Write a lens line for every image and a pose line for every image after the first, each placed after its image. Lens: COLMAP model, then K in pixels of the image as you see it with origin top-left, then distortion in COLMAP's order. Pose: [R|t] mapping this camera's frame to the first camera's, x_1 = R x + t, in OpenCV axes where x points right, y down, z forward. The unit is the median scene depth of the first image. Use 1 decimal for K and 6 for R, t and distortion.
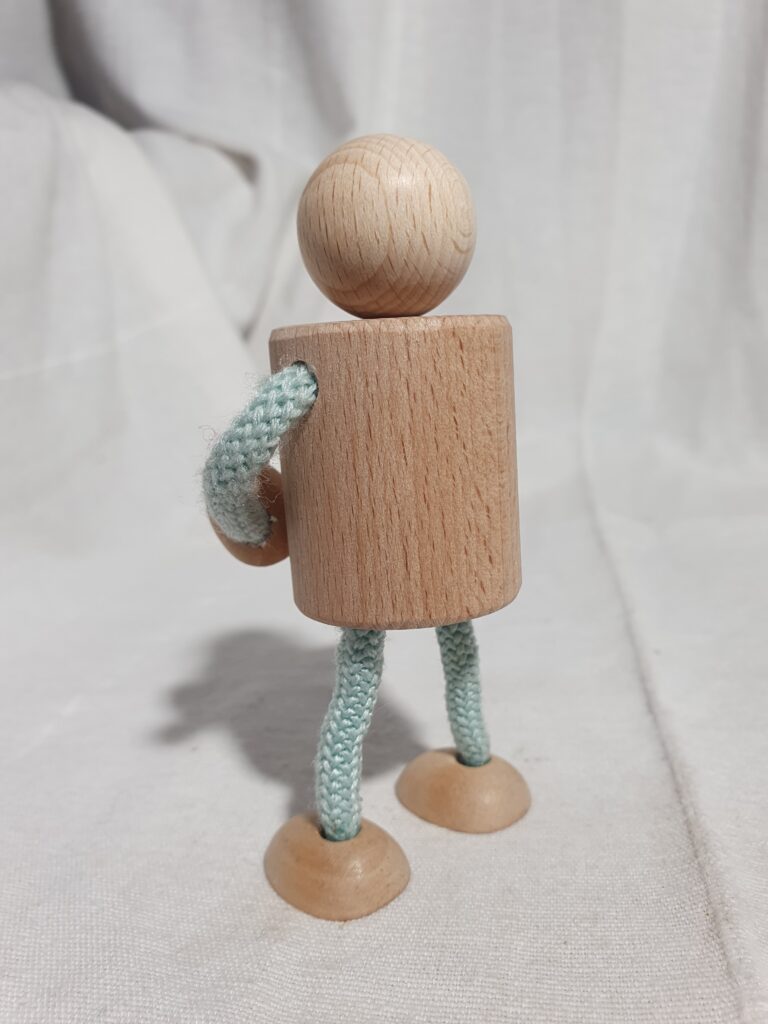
lens RADIAL K [[845.4, 0, 381.9], [0, 845.4, 478.0], [0, 0, 1]] dist [-0.005630, 0.016857]
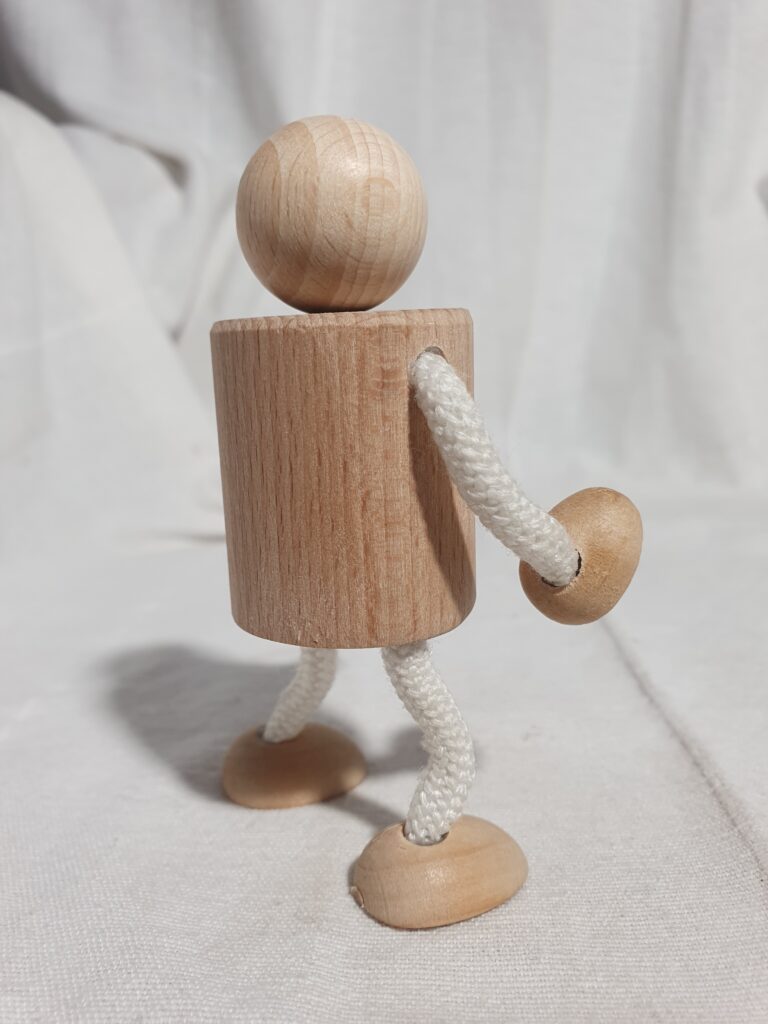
lens RADIAL K [[845.4, 0, 381.9], [0, 845.4, 478.0], [0, 0, 1]] dist [-0.005630, 0.016857]
pose [[0.991709, 0.005904, 0.128367, -0.186217], [-0.000821, 0.999215, -0.039613, 0.100545], [-0.128500, 0.039179, 0.990935, 0.076039]]
